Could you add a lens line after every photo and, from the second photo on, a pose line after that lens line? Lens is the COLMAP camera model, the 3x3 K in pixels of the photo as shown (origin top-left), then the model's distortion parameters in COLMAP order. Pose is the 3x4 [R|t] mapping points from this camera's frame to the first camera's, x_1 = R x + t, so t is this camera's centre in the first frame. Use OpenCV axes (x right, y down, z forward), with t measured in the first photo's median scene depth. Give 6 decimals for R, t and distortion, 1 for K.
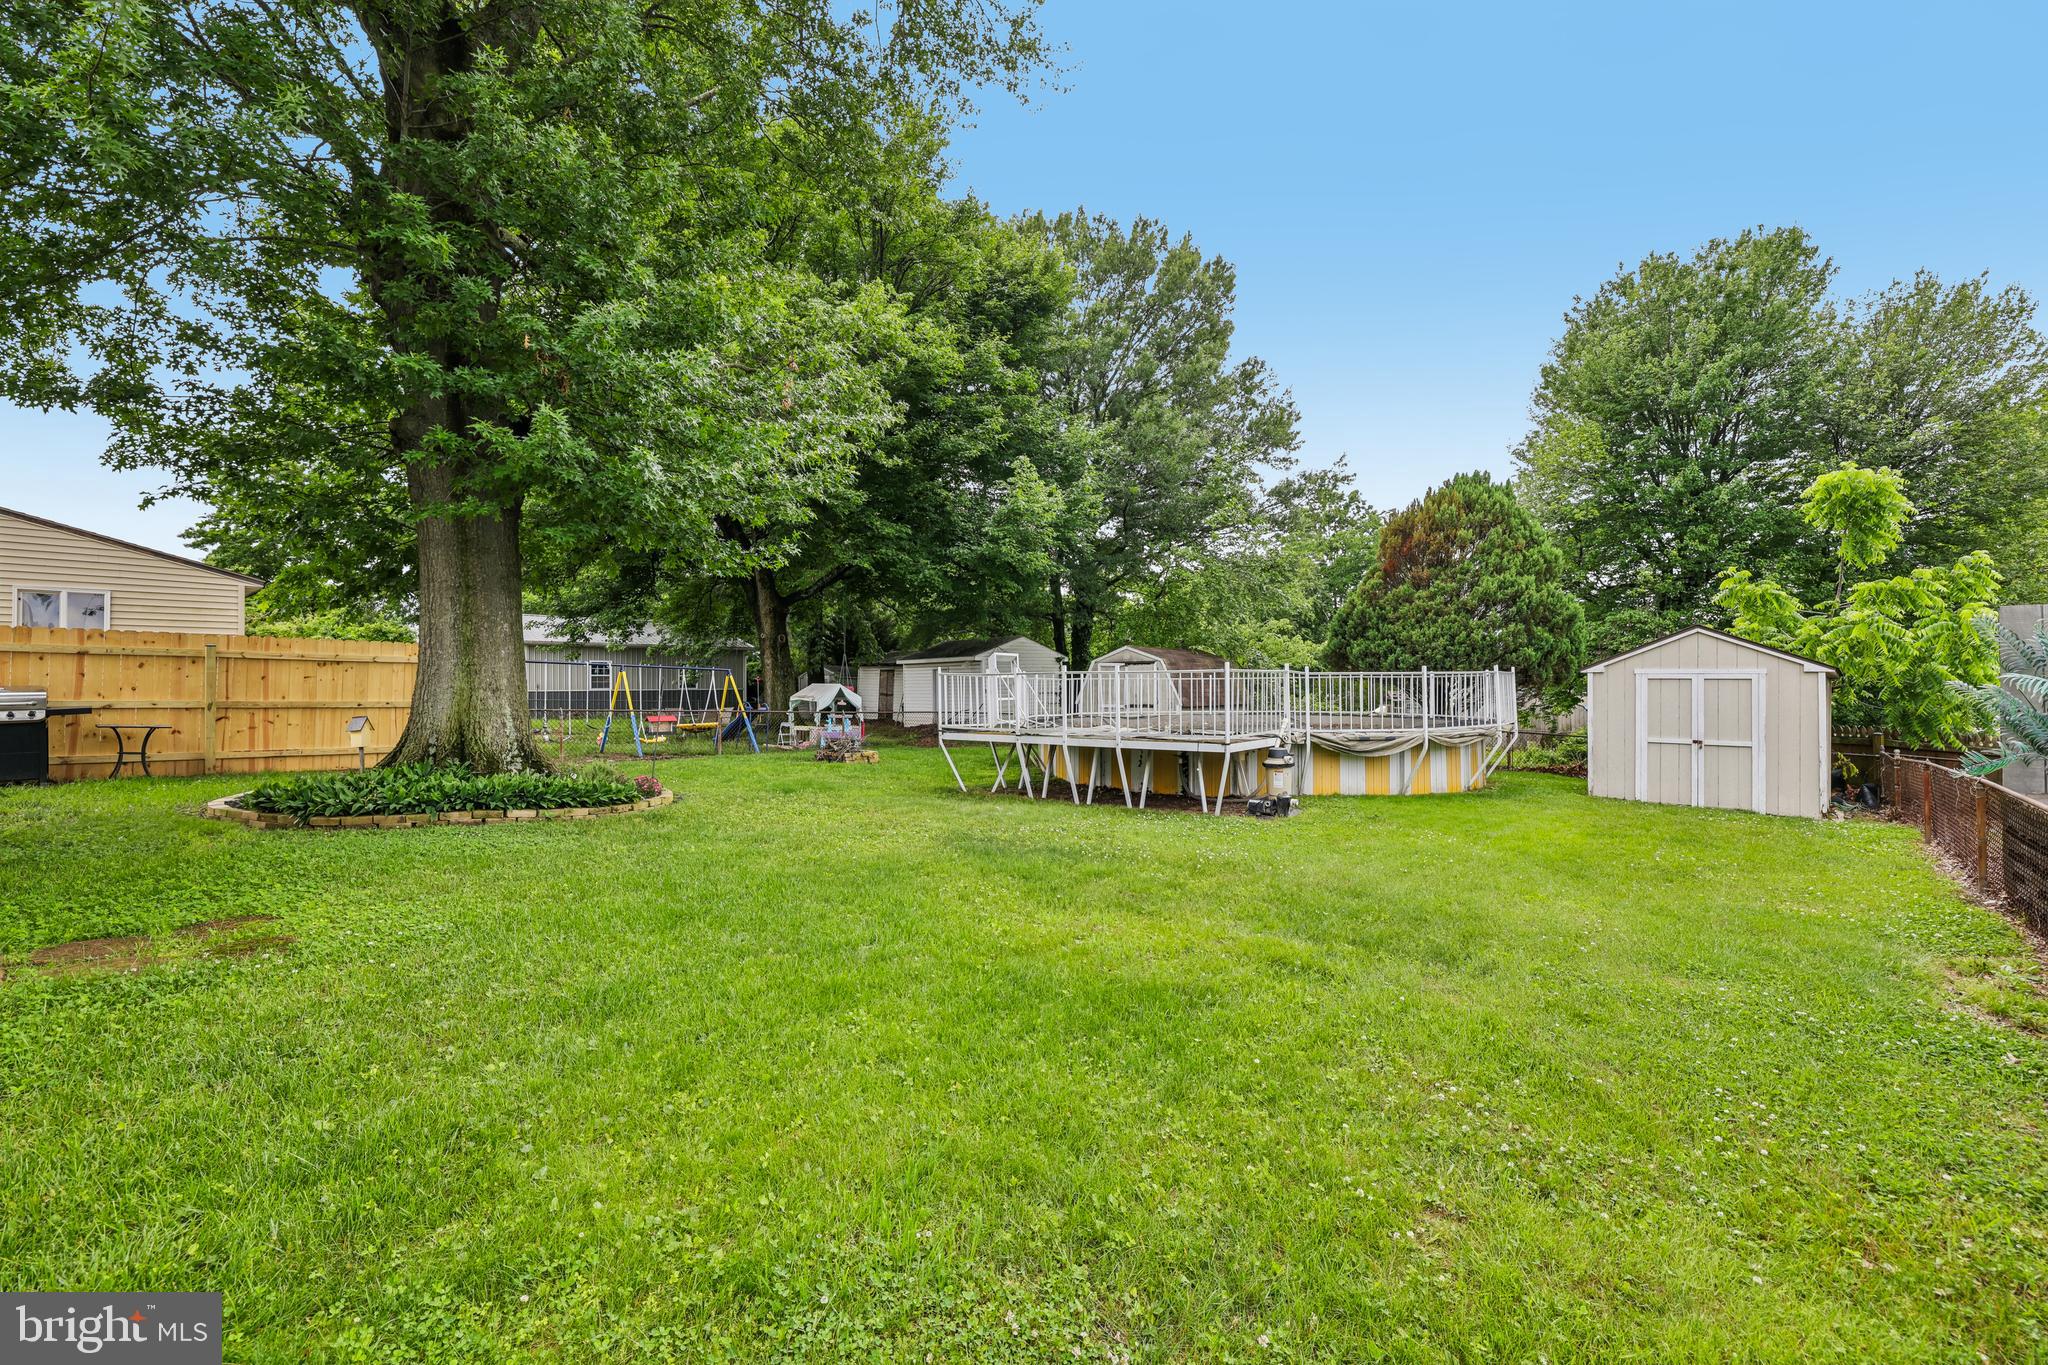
lens RADIAL K [[866.7, 0, 1025.7], [0, 866.7, 686.8], [0, 0, 1]] dist [-0.001371, 0.000590]
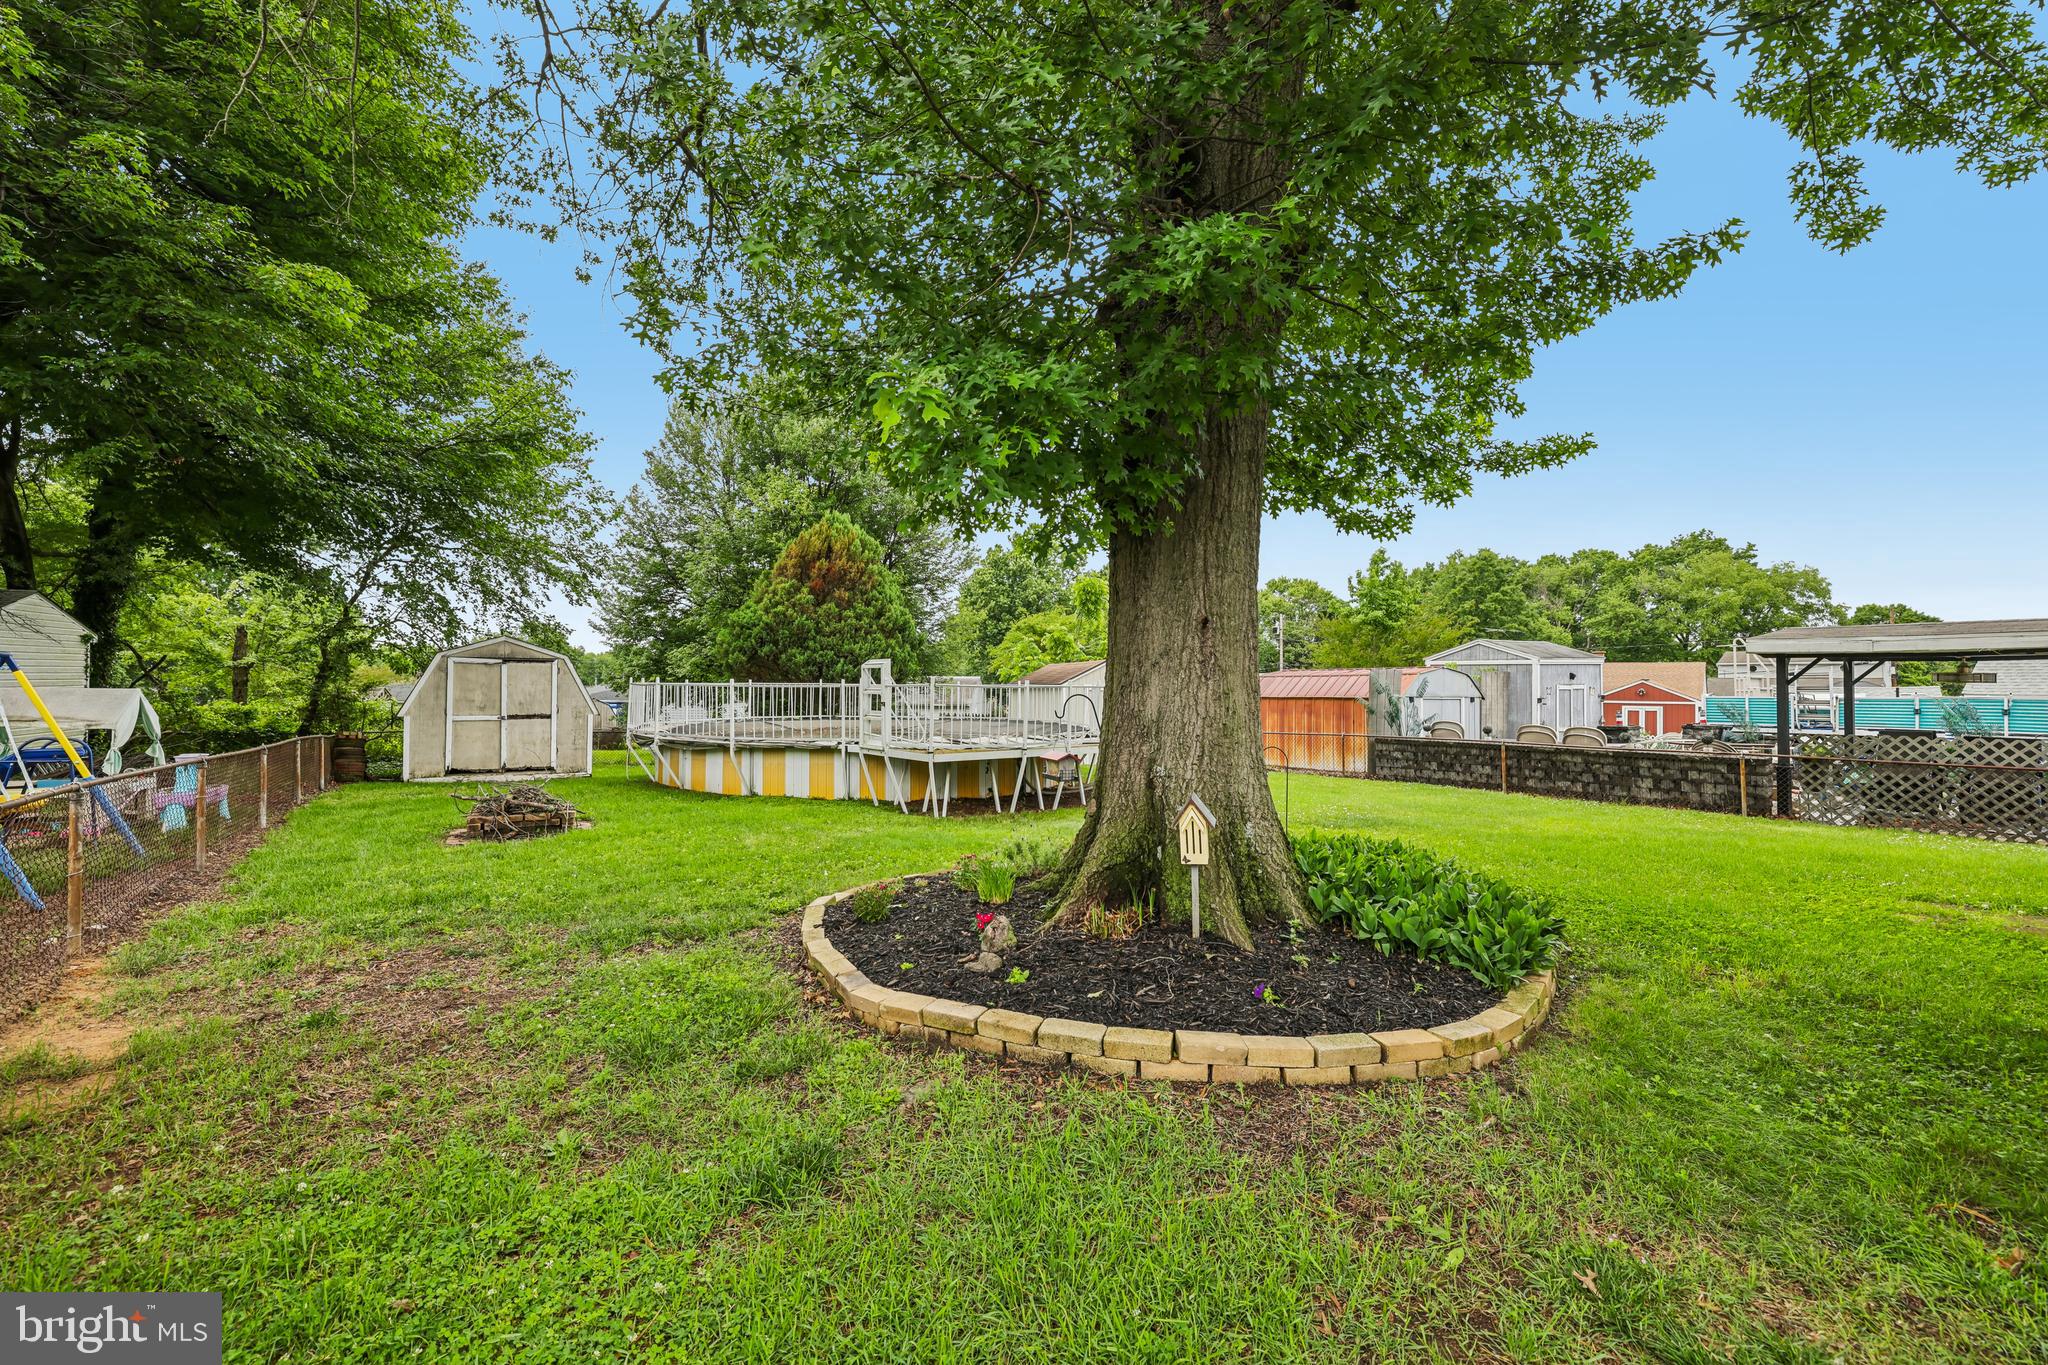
lens RADIAL K [[866.7, 0, 1013.6], [0, 866.7, 680.7], [0, 0, 1]] dist [-0.001371, 0.000590]
pose [[0.257351, 0.010530, 0.966261, -0.984734], [-0.008726, 0.999925, -0.008572, -0.016152], [-0.966279, -0.006225, 0.257423, 0.793702]]
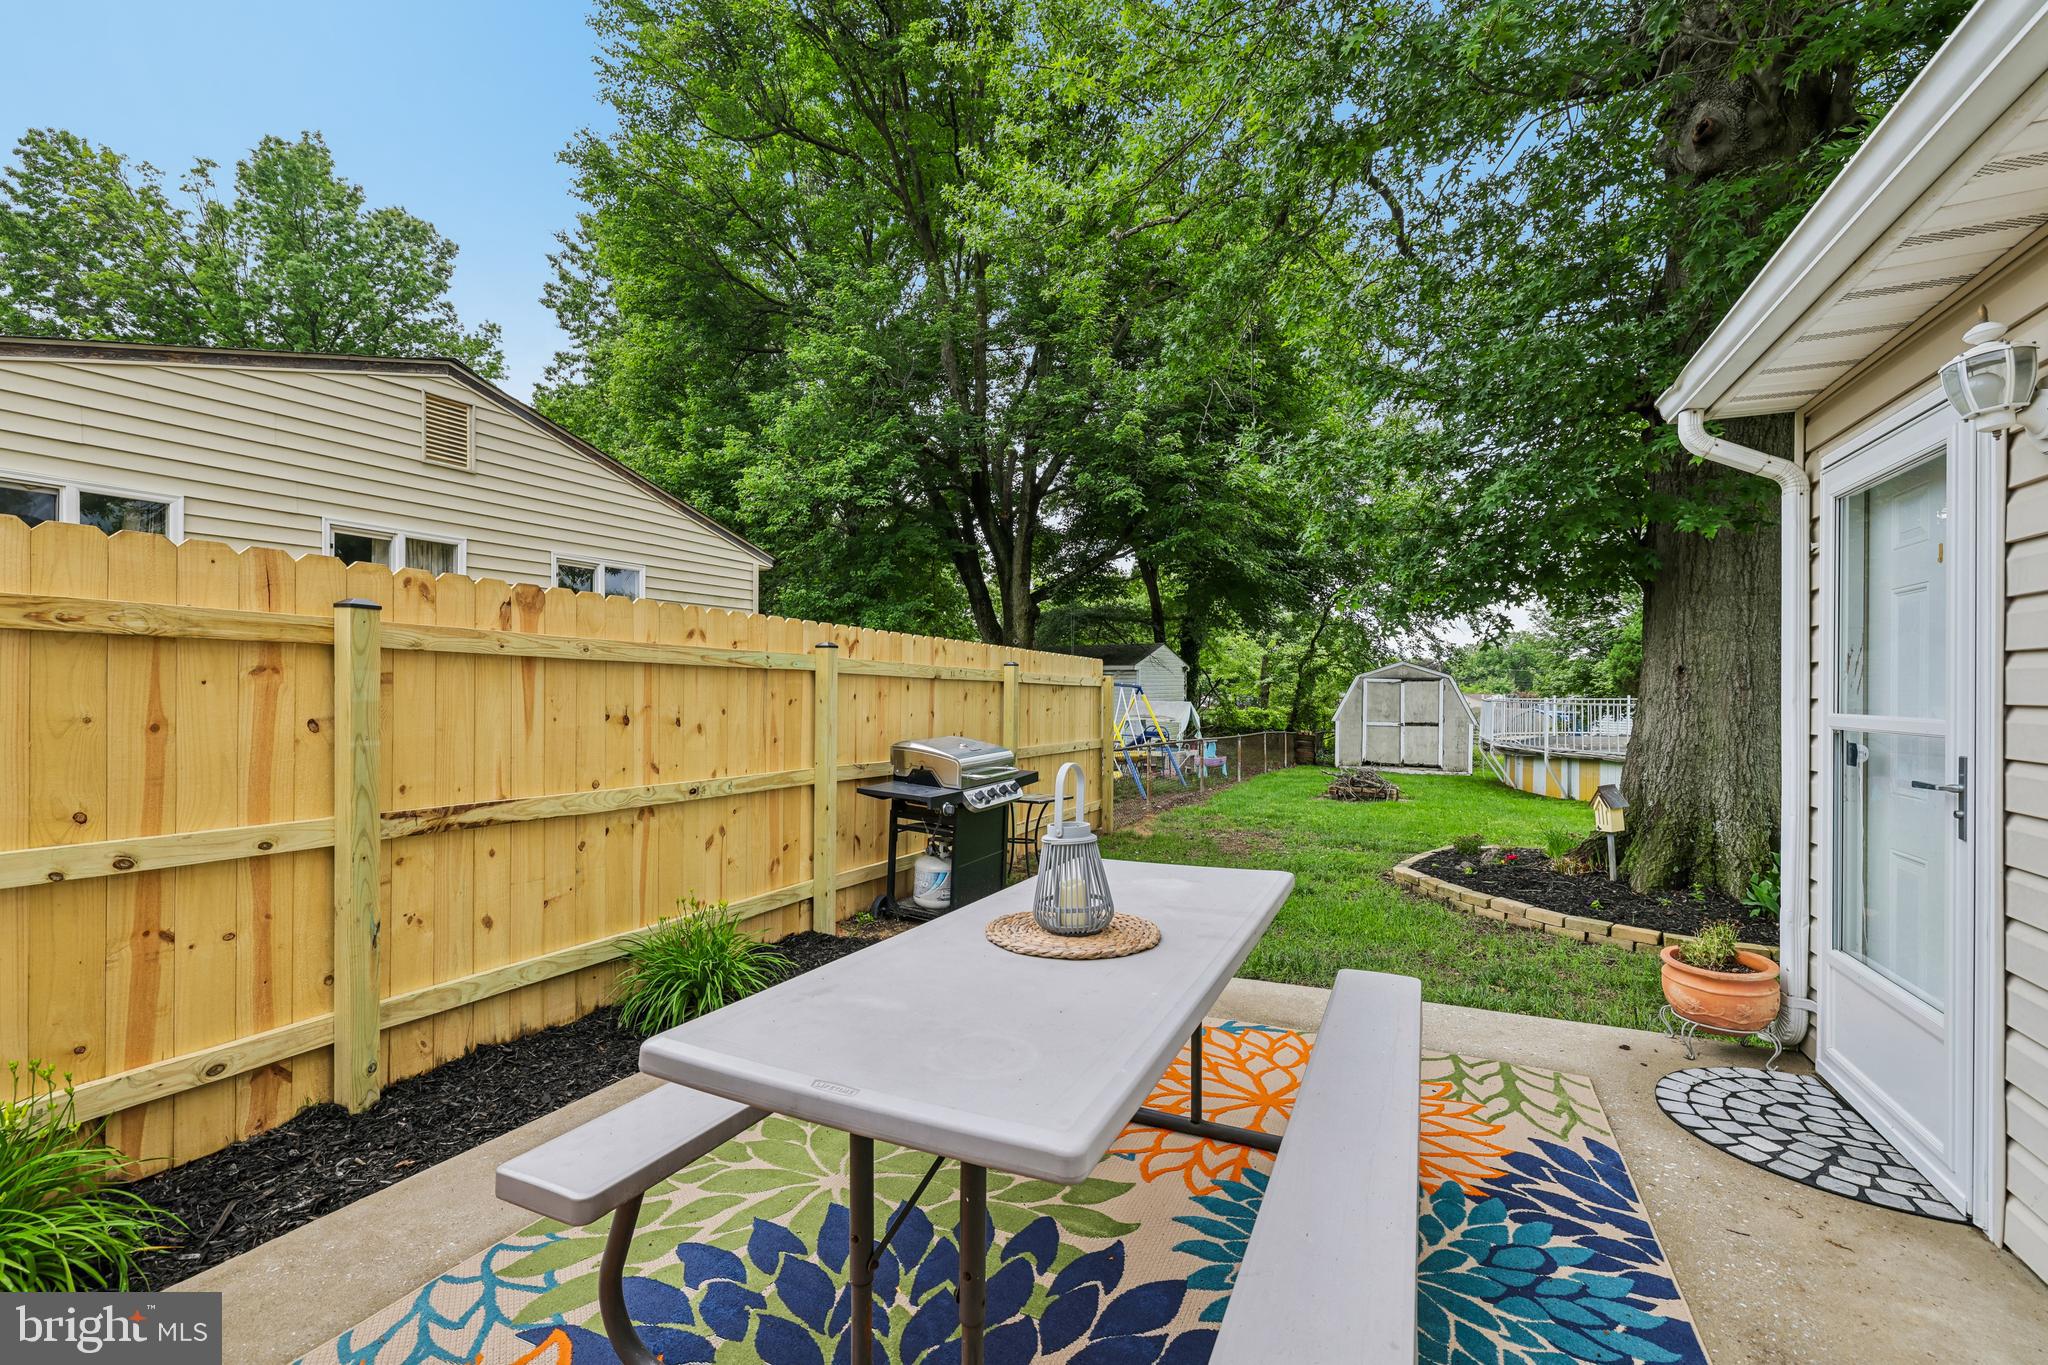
lens RADIAL K [[866.7, 0, 1009.0], [0, 866.7, 703.3], [0, 0, 1]] dist [-0.001371, 0.000590]
pose [[0.963846, 0.006309, 0.266385, -1.135361], [-0.011765, 0.999752, 0.018891, -0.031884], [-0.266200, -0.021342, 0.963681, 0.380871]]
